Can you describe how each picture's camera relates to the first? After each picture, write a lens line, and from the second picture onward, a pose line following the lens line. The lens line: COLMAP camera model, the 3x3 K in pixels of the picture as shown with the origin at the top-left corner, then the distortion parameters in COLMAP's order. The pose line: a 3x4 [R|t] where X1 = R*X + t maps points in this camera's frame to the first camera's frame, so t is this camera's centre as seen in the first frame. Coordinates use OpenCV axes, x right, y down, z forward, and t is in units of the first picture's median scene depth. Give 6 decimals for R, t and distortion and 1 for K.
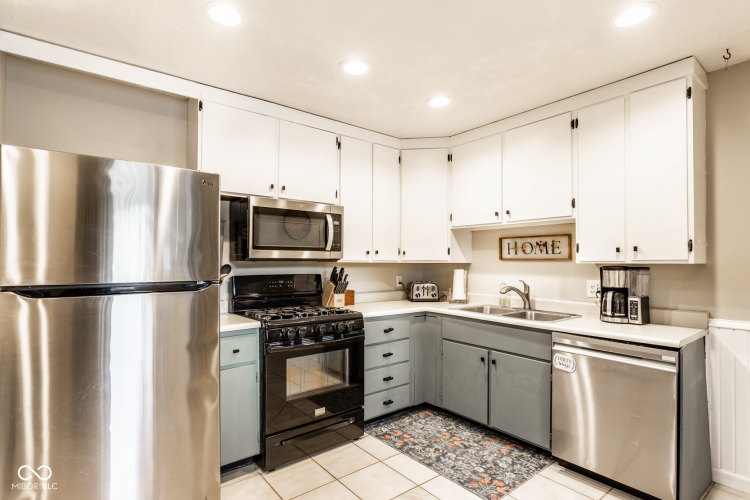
lens RADIAL K [[378.0, 0, 359.0], [0, 378.0, 258.3], [0, 0, 1]] dist [0.000875, 0.000189]
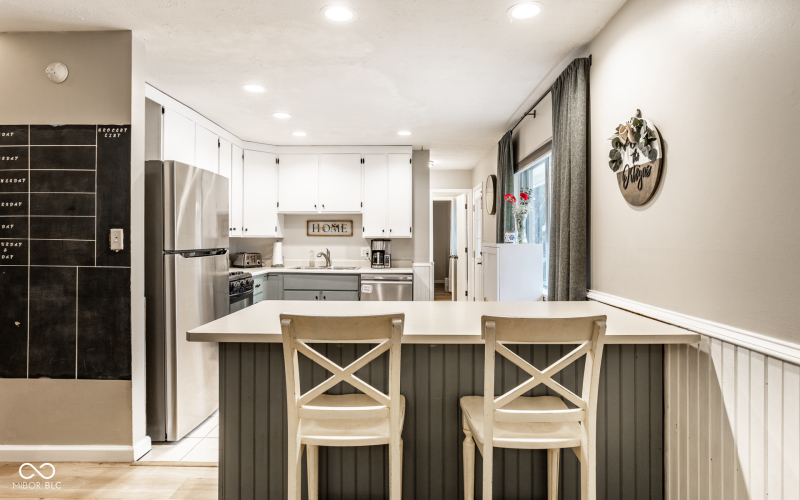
lens RADIAL K [[462.0, 0, 402.3], [0, 462.0, 236.7], [0, 0, 1]] dist [-0.002747, 0.000071]
pose [[0.618734, 0.003370, 0.785593, -0.927020], [-0.008870, 0.999957, 0.002696, 0.000513], [-0.785550, -0.008636, 0.618738, -0.464378]]
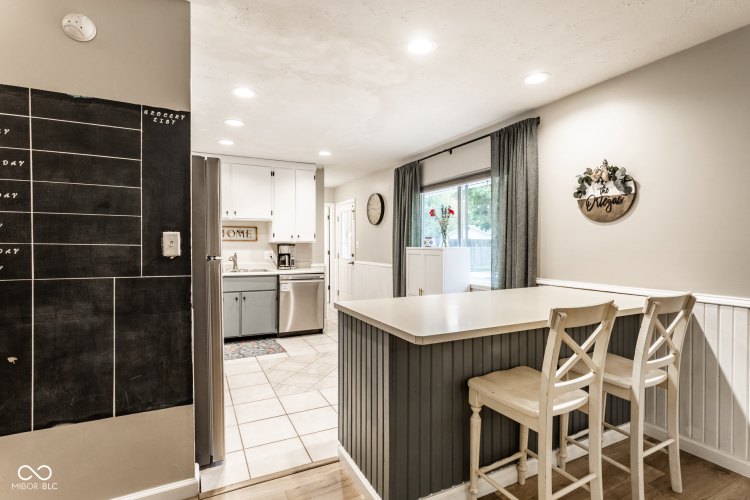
lens RADIAL K [[364.1, 0, 382.4], [0, 364.1, 247.8], [0, 0, 1]] dist [0.002645, 0.000364]
pose [[0.177763, -0.011436, 0.984007, -1.095760], [-0.011489, 0.999840, 0.013695, 0.006802], [-0.984006, -0.013740, 0.177603, 0.059335]]
